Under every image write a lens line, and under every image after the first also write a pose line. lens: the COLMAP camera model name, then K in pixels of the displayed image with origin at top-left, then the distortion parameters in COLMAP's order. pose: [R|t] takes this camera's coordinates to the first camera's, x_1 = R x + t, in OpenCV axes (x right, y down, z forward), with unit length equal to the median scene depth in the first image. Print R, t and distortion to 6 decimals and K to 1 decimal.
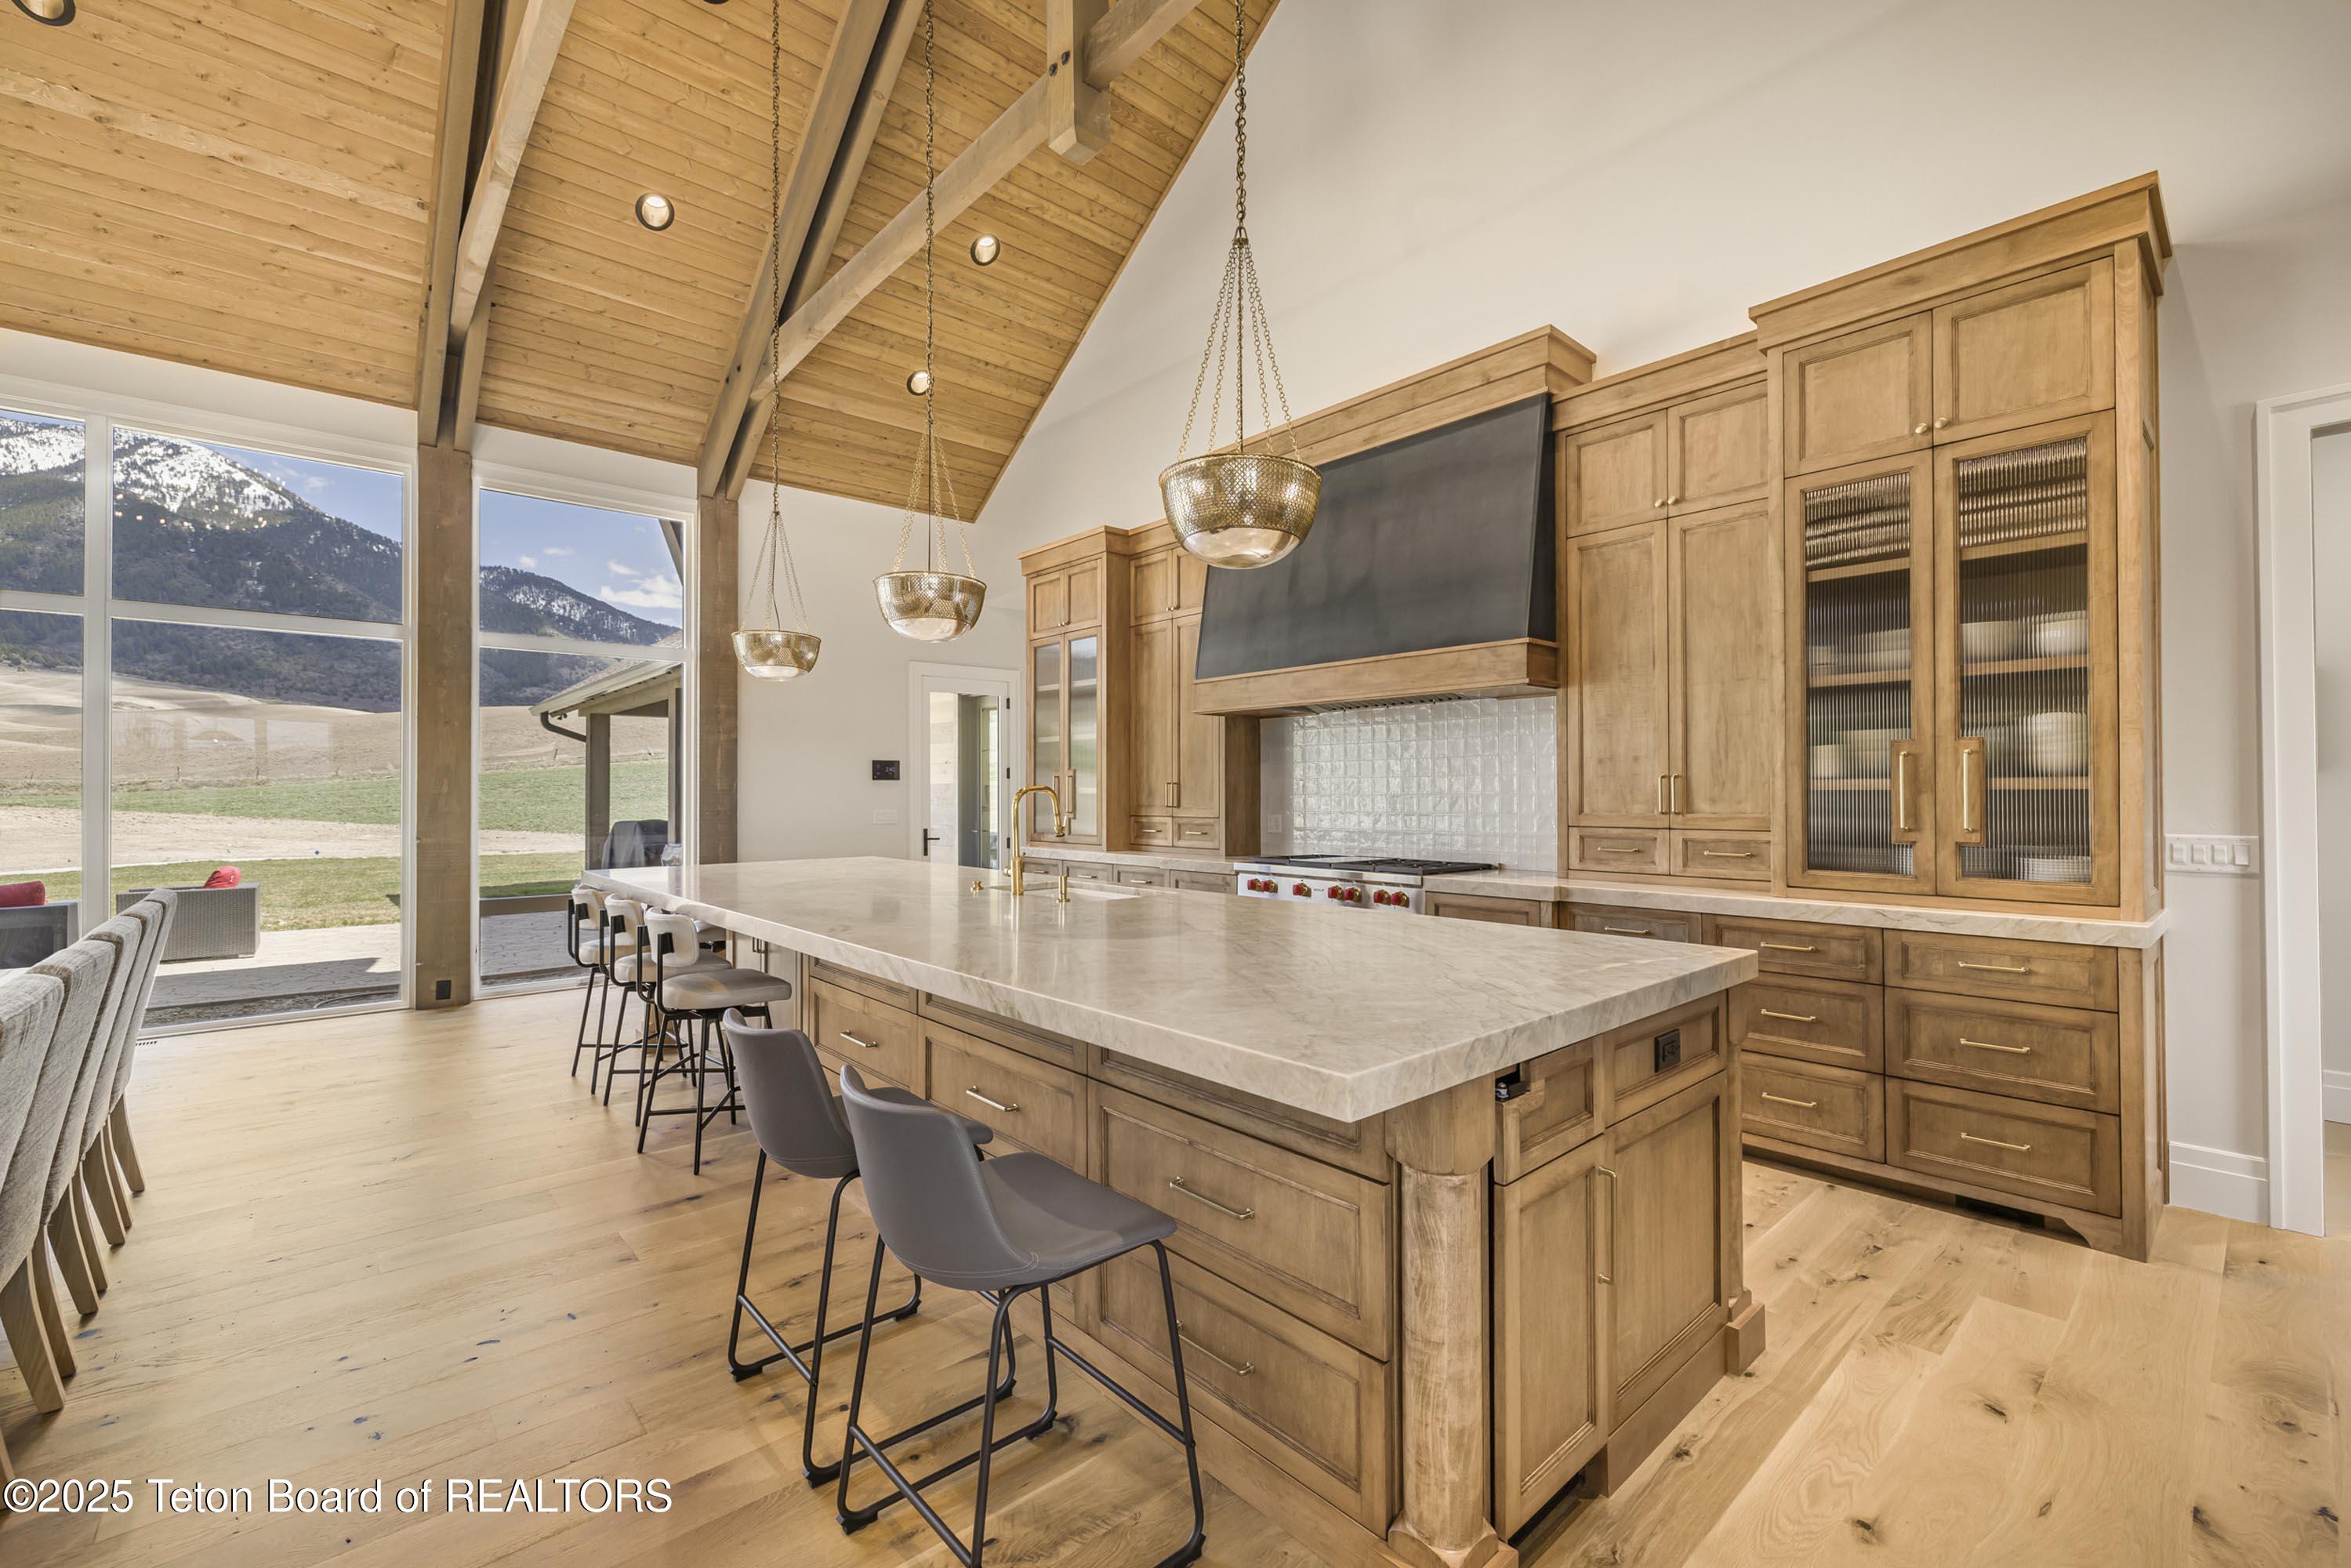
lens RADIAL K [[992.0, 0, 1160.1], [0, 992.0, 786.3], [0, 0, 1]] dist [-0.001826, 0.000858]
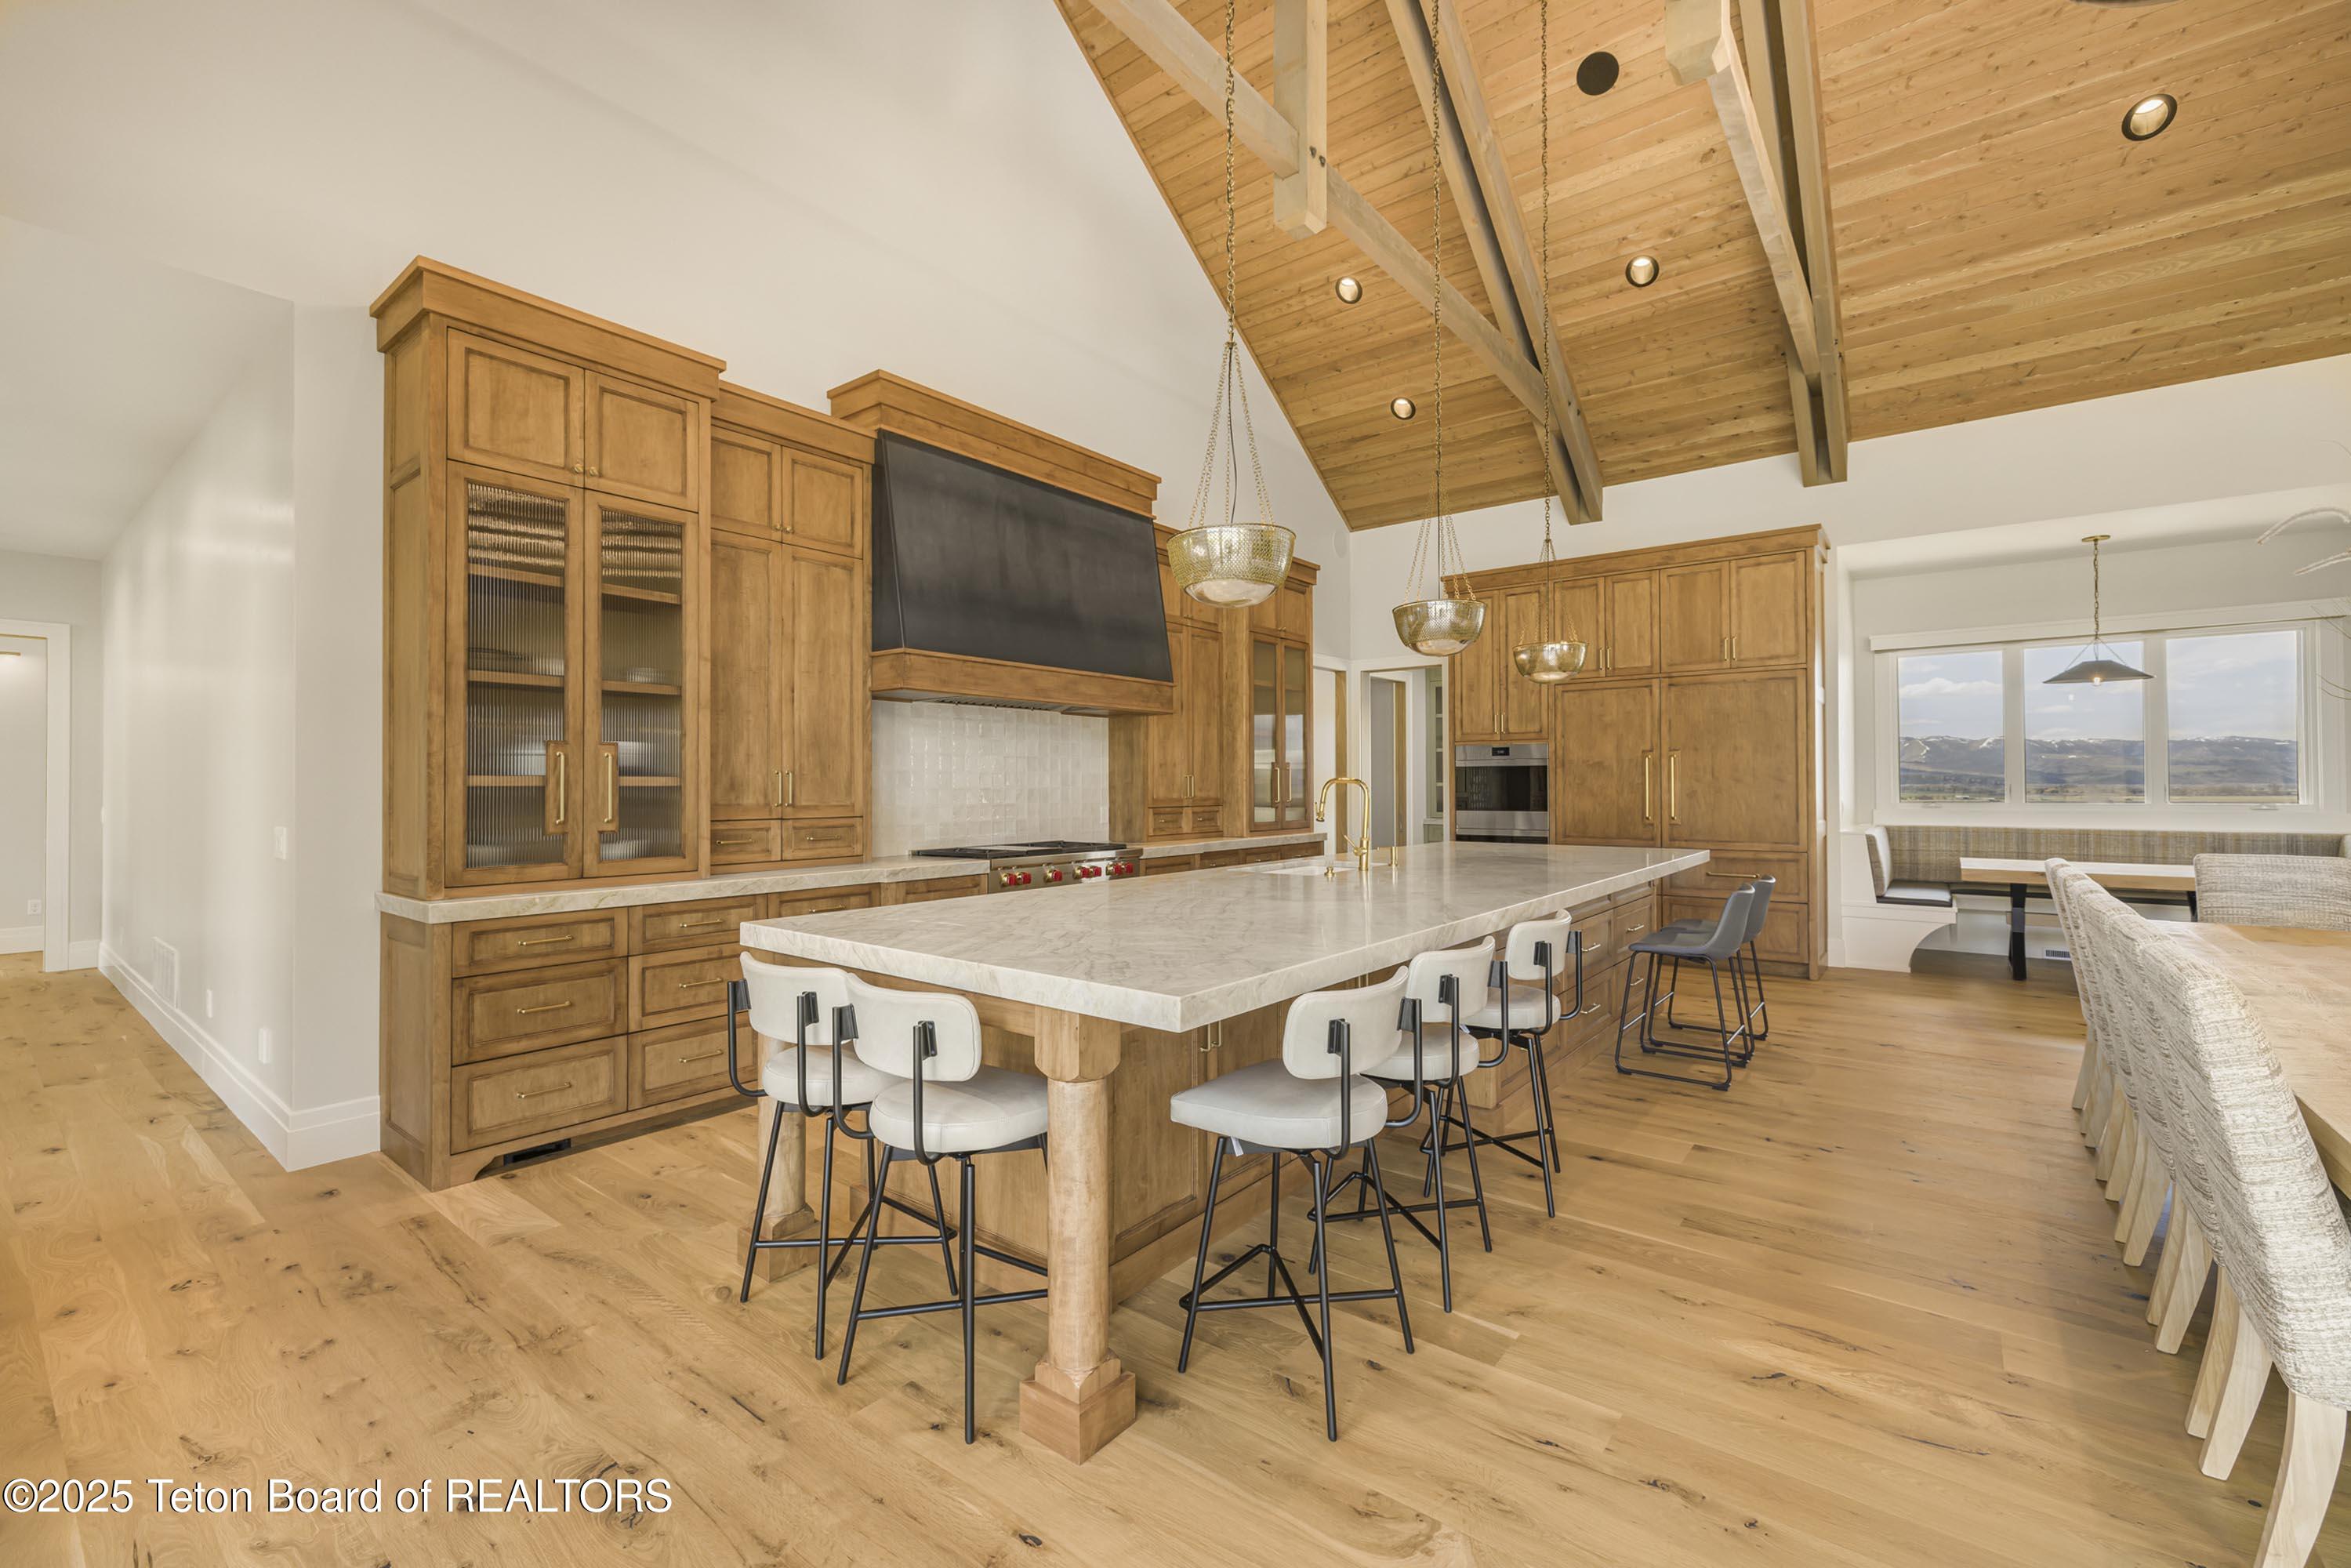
lens RADIAL K [[992.0, 0, 1176.4], [0, 992.0, 778.6], [0, 0, 1]] dist [-0.001826, 0.000858]
pose [[-0.167661, 0.006280, 0.985825, -1.102541], [-0.000482, 0.999979, -0.006452, 0.007613], [-0.985845, -0.001557, -0.167655, 1.231268]]
